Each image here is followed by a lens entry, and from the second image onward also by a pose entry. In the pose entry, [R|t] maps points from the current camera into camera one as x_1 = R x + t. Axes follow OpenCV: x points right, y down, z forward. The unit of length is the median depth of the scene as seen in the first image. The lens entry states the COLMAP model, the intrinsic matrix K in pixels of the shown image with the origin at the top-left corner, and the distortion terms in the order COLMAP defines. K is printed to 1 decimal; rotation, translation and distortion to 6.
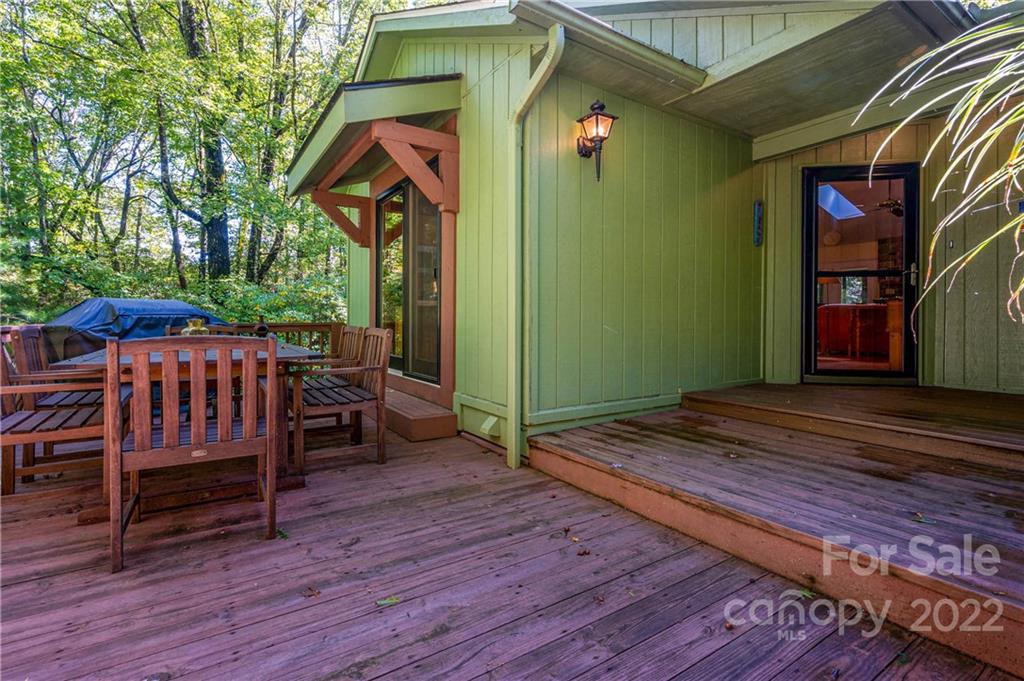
lens RADIAL K [[478.6, 0, 520.9], [0, 478.6, 319.1], [0, 0, 1]] dist [0.016696, 0.000439]
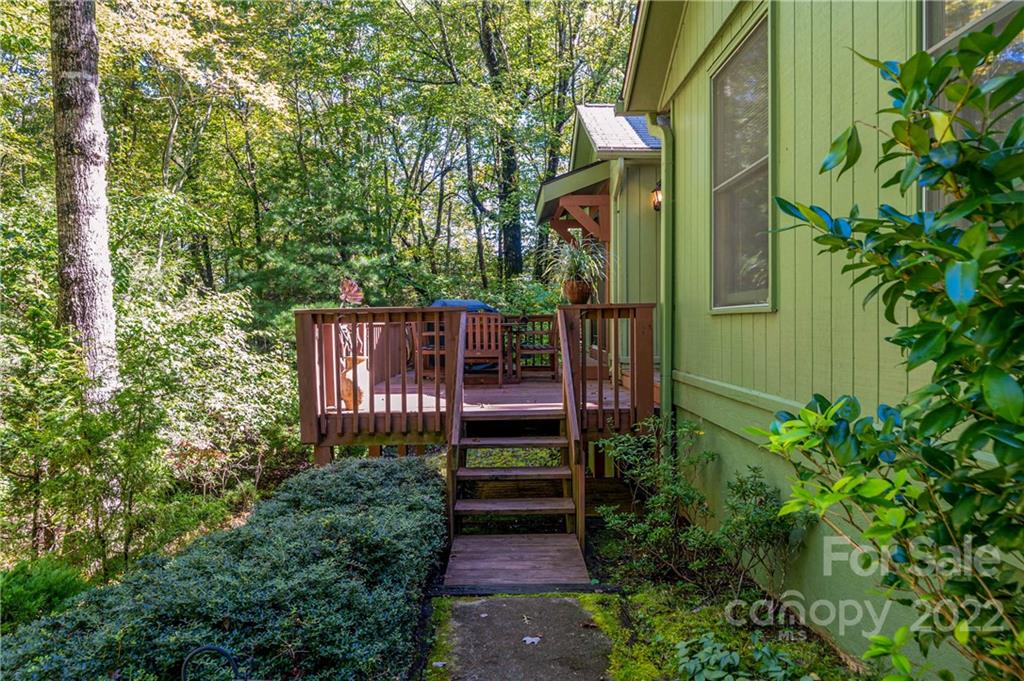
lens RADIAL K [[747.6, 0, 504.5], [0, 747.6, 341.5], [0, 0, 1]] dist [-0.041089, -0.005567]
pose [[0.828814, 0.004294, -0.559507, 0.220127], [0.012239, 0.999592, 0.025801, 0.010551], [0.559390, -0.028232, 0.828424, -0.292725]]
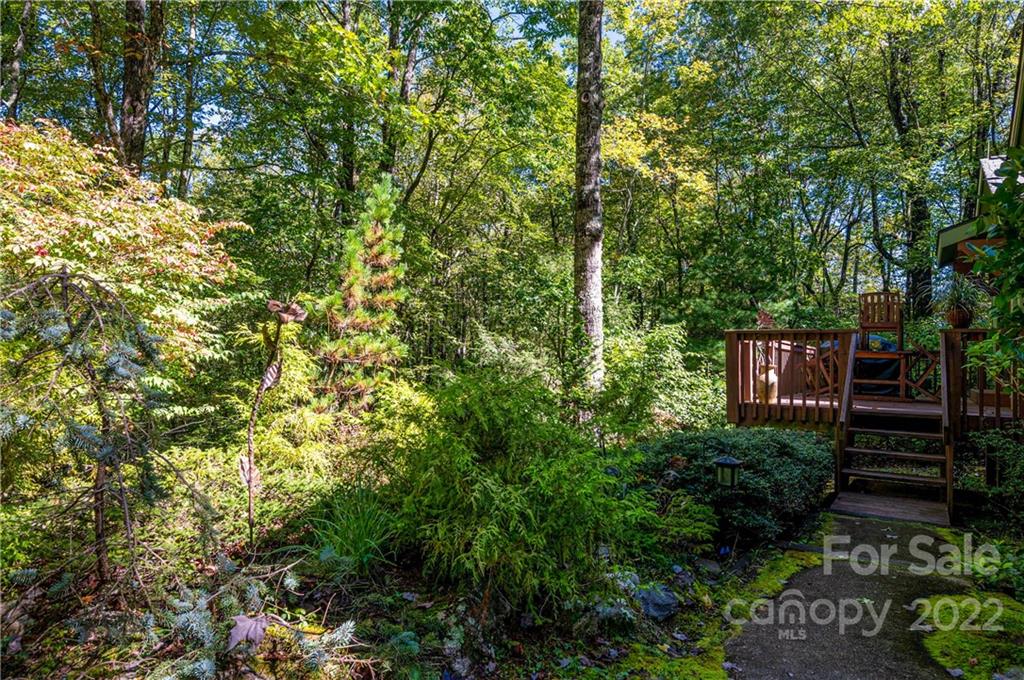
lens RADIAL K [[657.6, 0, 510.5], [0, 657.6, 329.0], [0, 0, 1]] dist [0.011081, -0.004214]
pose [[0.408105, -0.034184, -0.912295, 0.299895], [-0.026299, 0.998444, -0.049176, 0.028139], [0.912556, 0.044062, 0.406571, -0.379998]]
